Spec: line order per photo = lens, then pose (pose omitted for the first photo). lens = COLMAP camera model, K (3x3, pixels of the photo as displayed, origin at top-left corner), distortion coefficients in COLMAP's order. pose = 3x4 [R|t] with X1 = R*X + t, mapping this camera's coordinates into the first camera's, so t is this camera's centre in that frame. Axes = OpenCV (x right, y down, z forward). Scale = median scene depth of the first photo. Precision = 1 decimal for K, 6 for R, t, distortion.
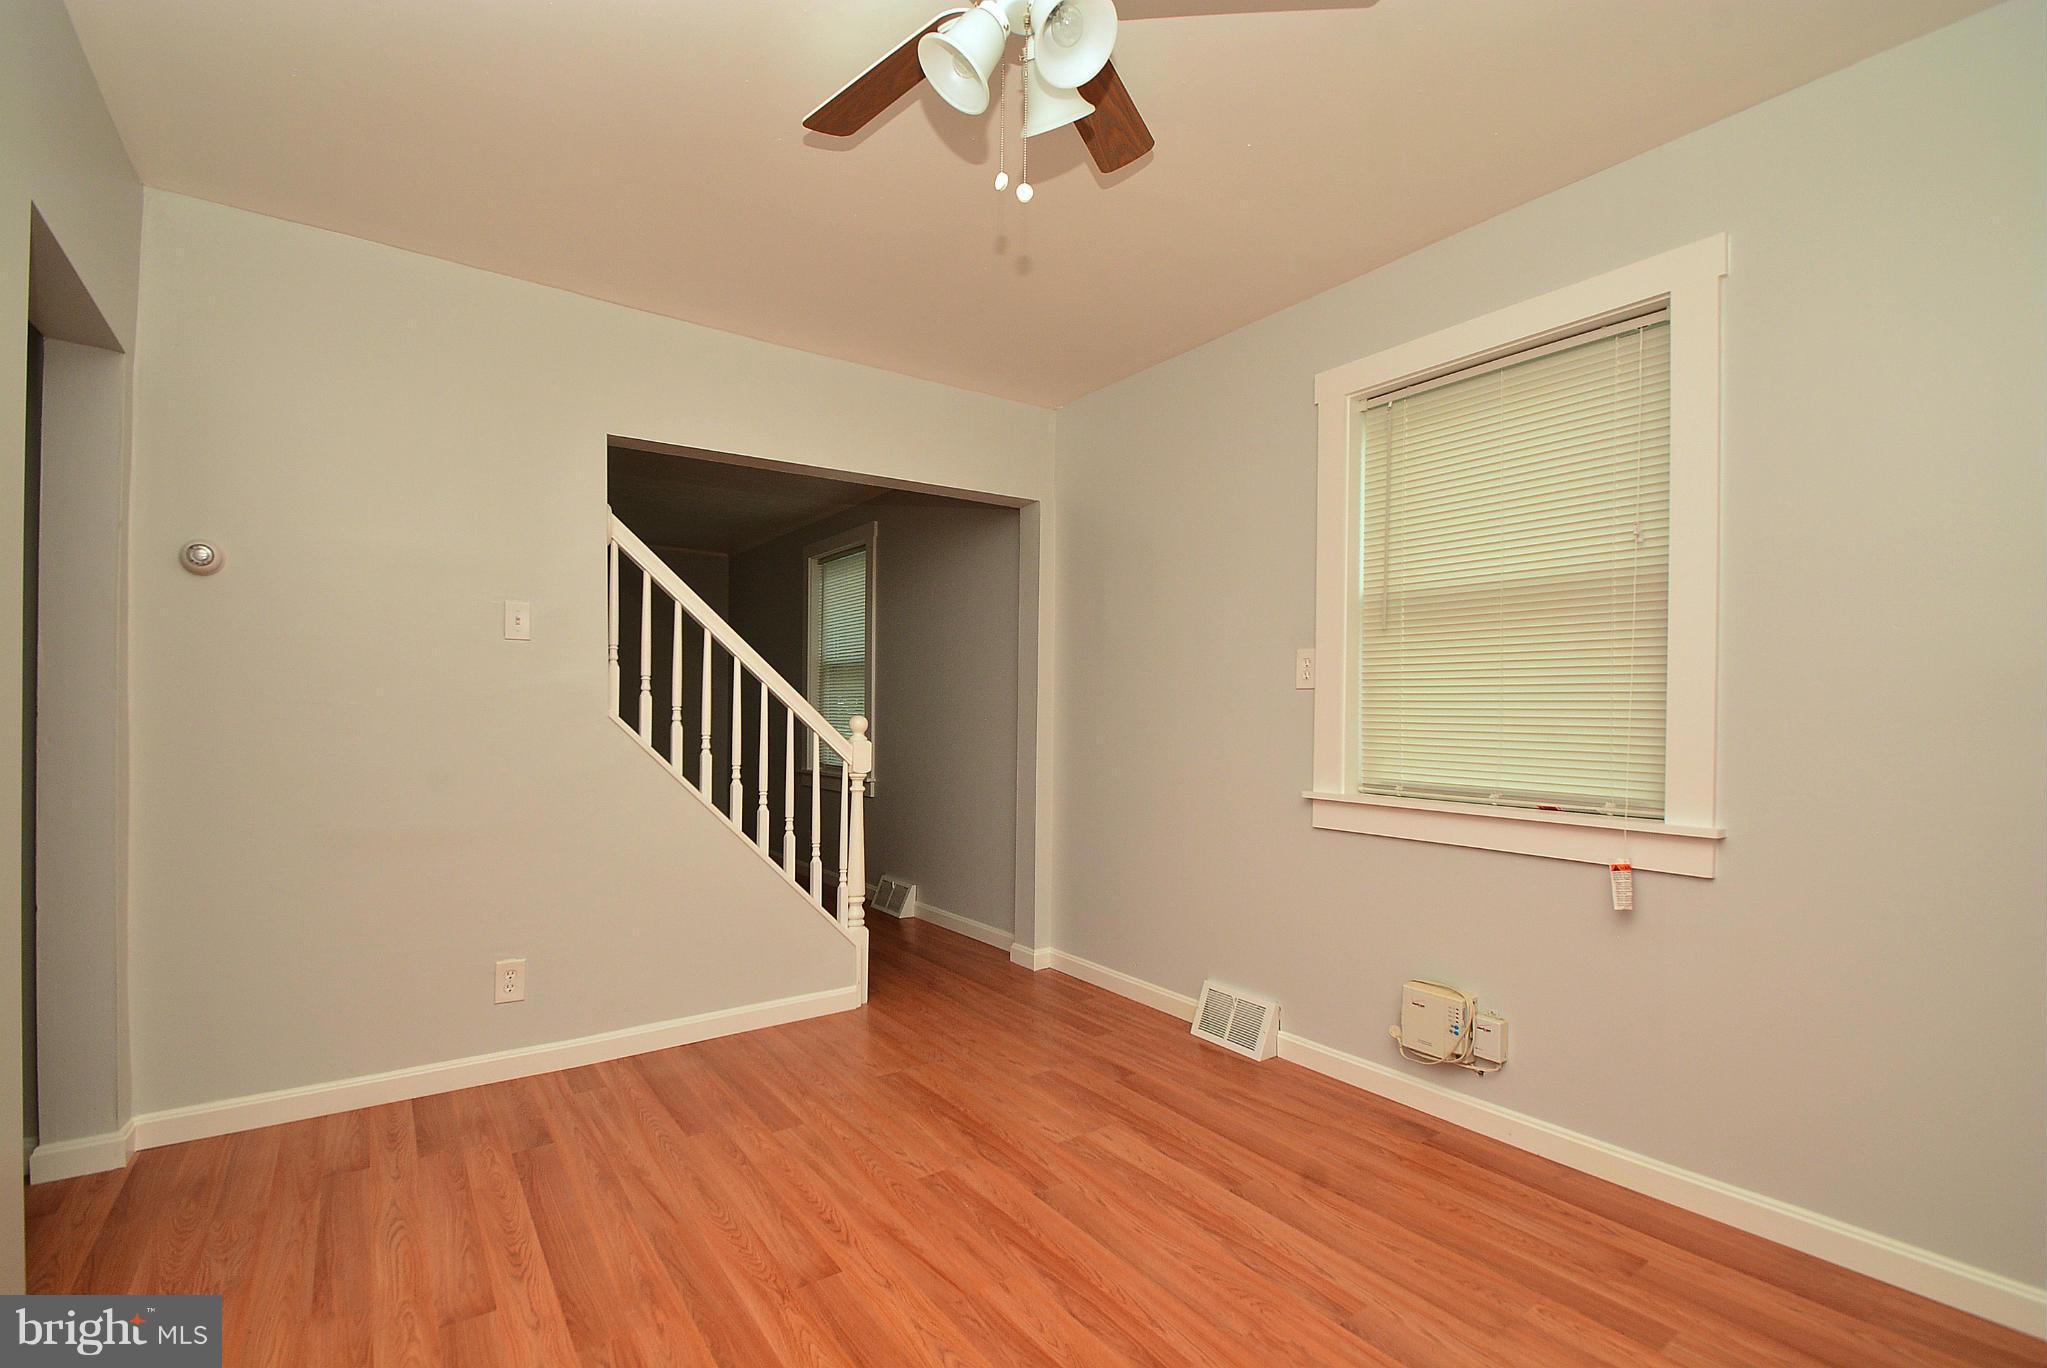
lens RADIAL K [[899.6, 0, 993.6], [0, 899.6, 717.9], [0, 0, 1]] dist [0.019712, -0.019686]
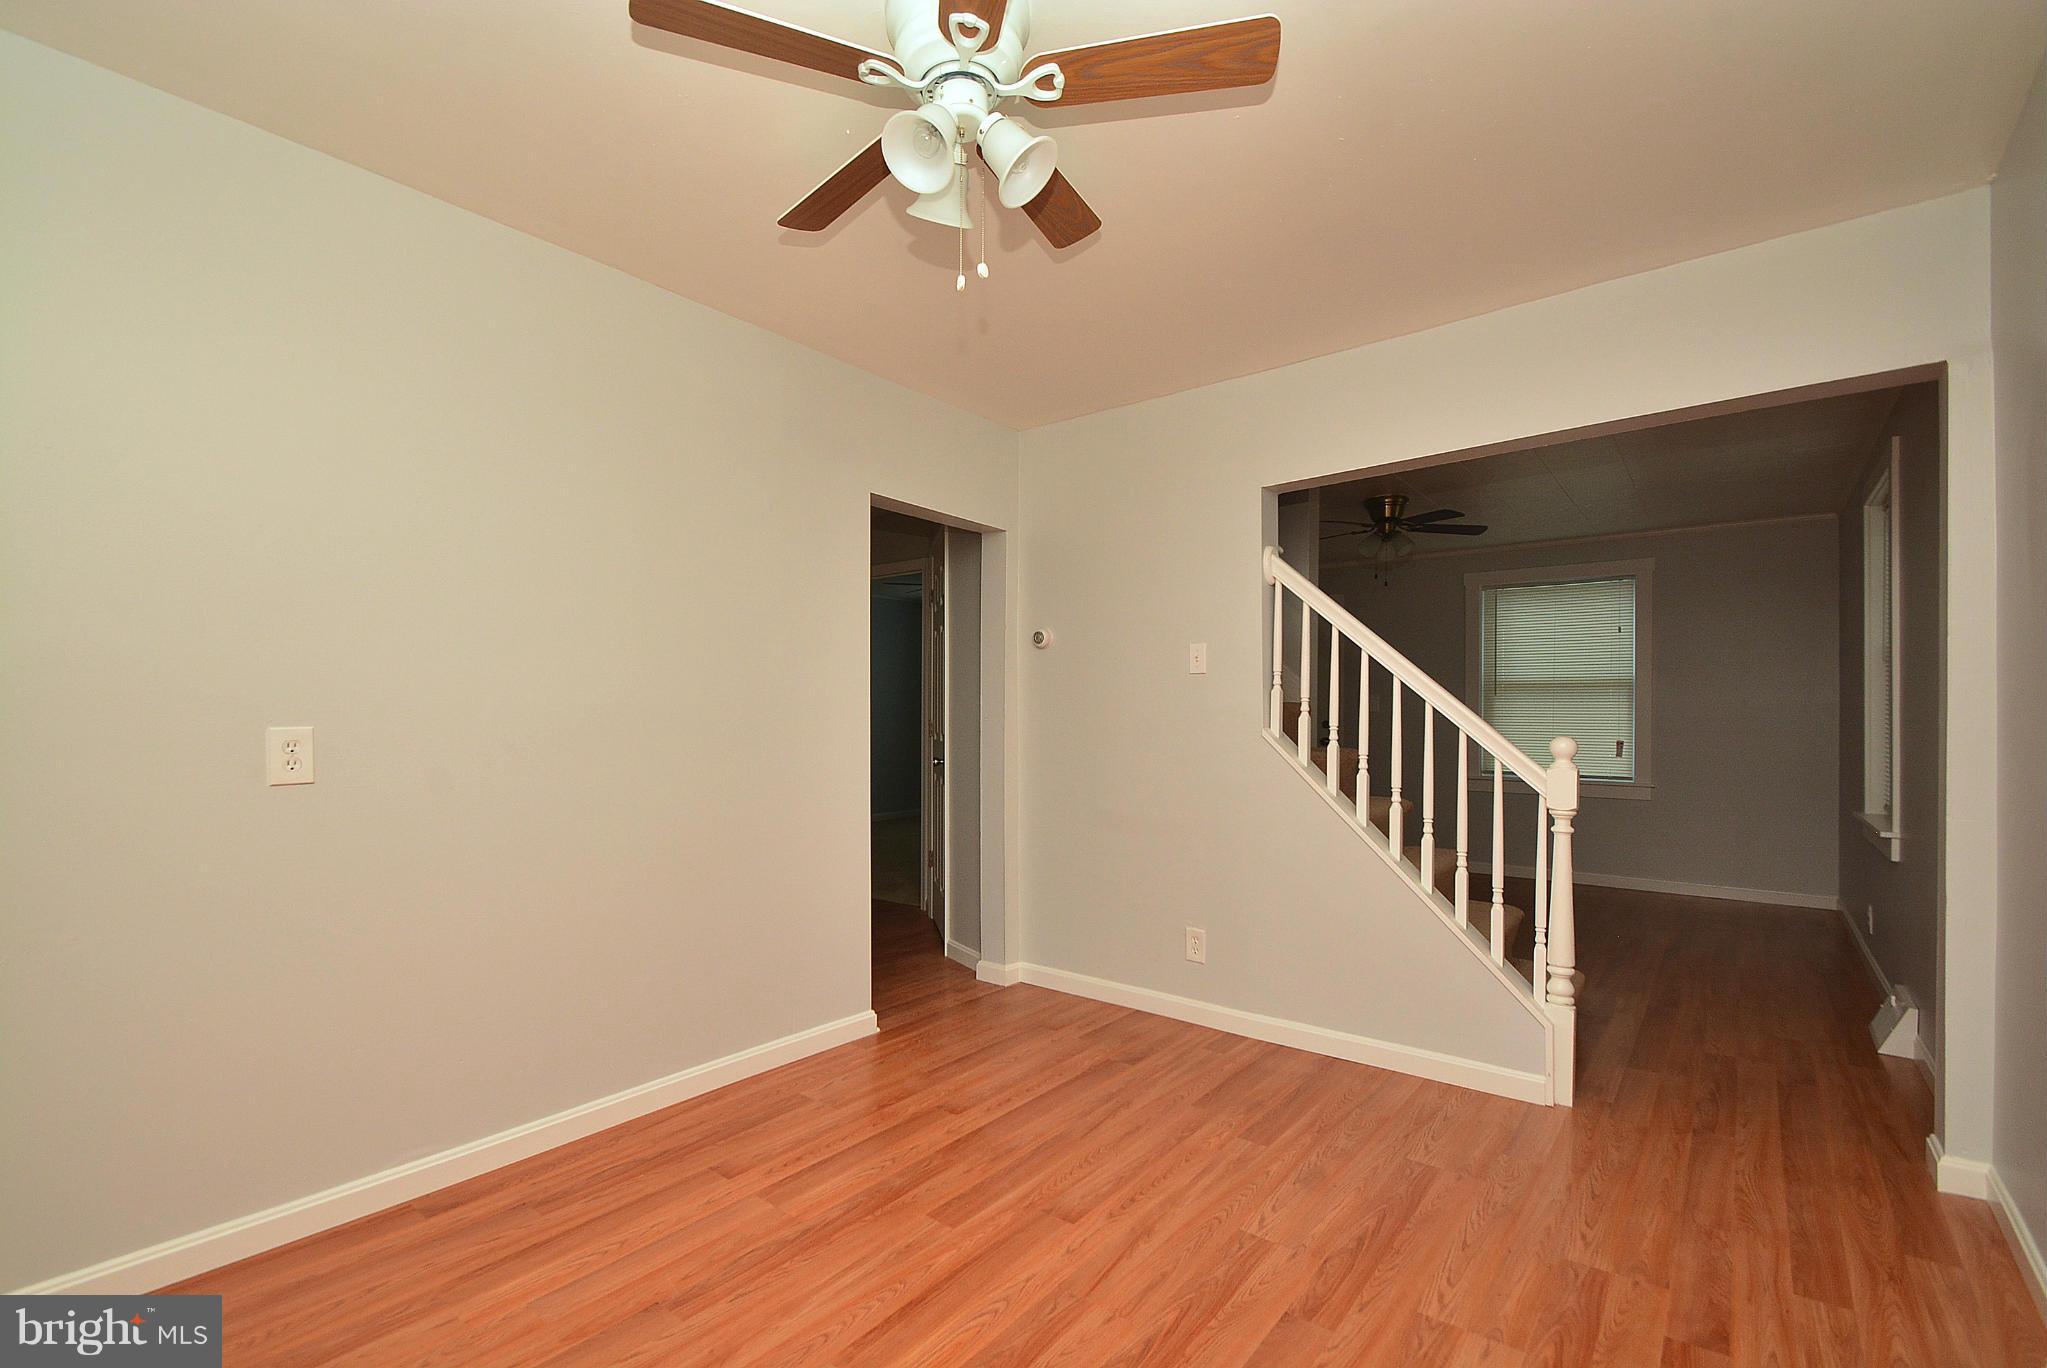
lens RADIAL K [[893.0, 0, 997.0], [0, 893.0, 711.6], [0, 0, 1]] dist [0.019189, -0.019364]
pose [[0.271002, -0.017975, -0.962411, 0.601627], [-0.005106, 0.999785, -0.020111, -0.008165], [0.962565, 0.010364, 0.270852, 0.393142]]
